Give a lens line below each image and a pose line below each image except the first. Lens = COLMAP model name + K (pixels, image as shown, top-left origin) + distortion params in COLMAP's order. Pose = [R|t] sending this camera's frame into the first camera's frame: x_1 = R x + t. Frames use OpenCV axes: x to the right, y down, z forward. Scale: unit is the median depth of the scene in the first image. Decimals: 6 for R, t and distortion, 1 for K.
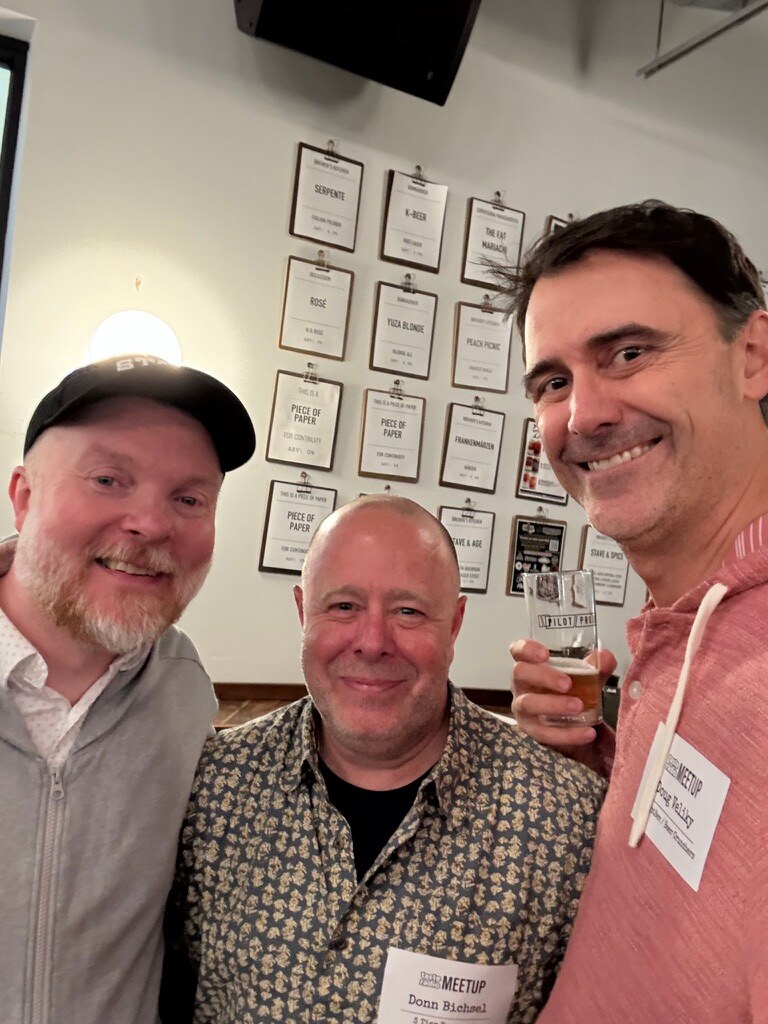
lens RADIAL K [[883.9, 0, 384.0], [0, 883.9, 512.0], [0, 0, 1]] dist [0.083028, 0.000374]
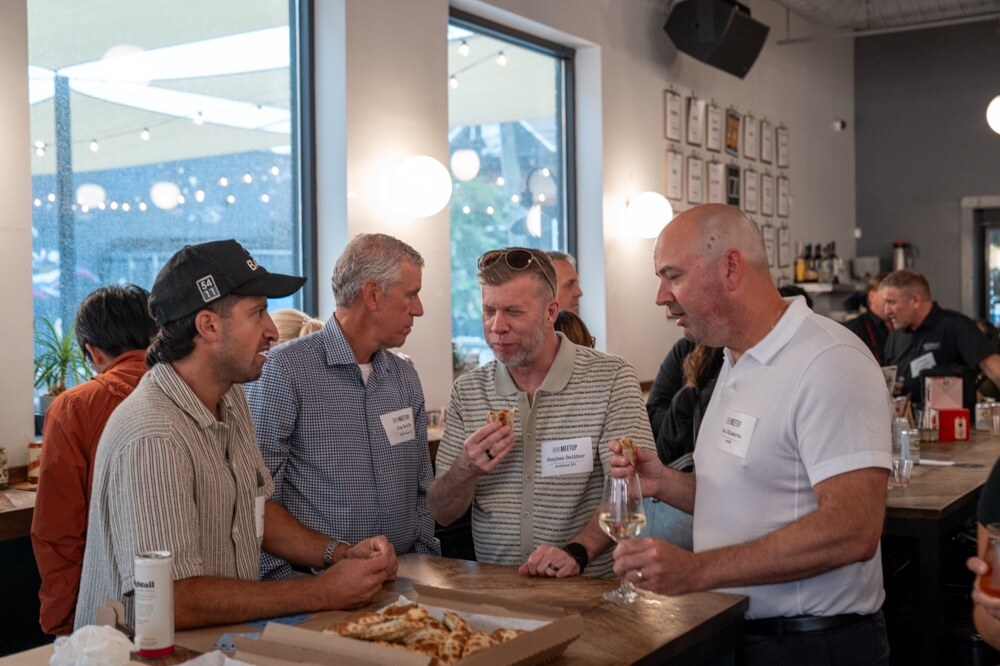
lens RADIAL K [[1230.4, 0, 500.0], [0, 1230.4, 333.0], [0, 0, 1]] dist [-0.101422, 0.297534]
pose [[0.848229, -0.131454, 0.513056, -1.683874], [0.093580, 0.990666, 0.099112, -0.183094], [-0.521296, -0.036058, 0.852614, -0.975915]]
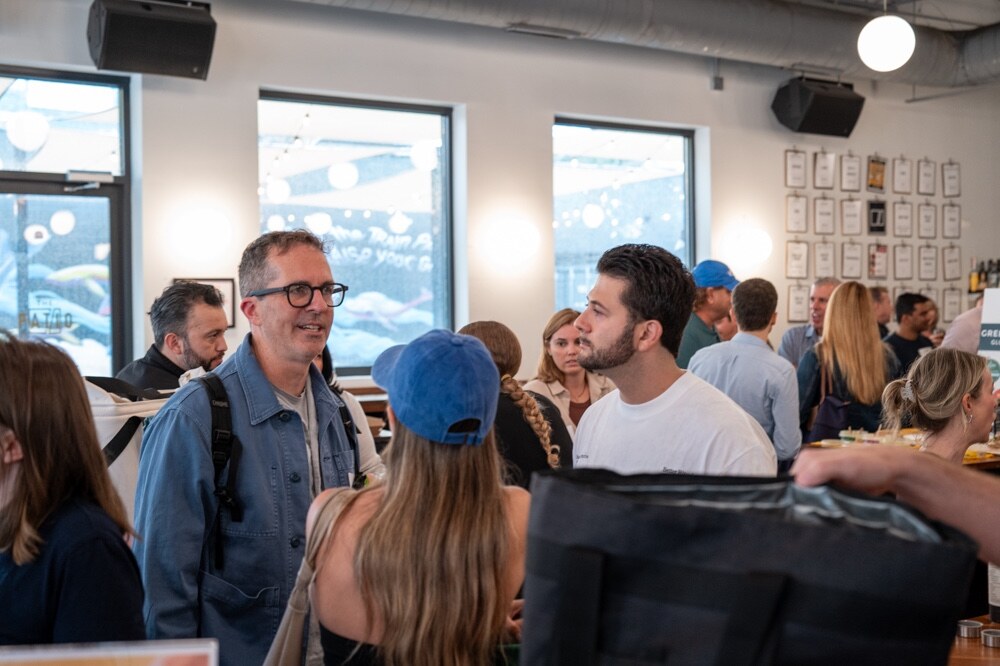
lens RADIAL K [[1230.4, 0, 500.0], [0, 1230.4, 333.0], [0, 0, 1]] dist [-0.101422, 0.297534]
pose [[0.986226, -0.122859, 0.110743, -1.253067], [0.117843, 0.991733, 0.050781, -0.164032], [-0.116067, -0.037031, 0.992551, -2.192472]]
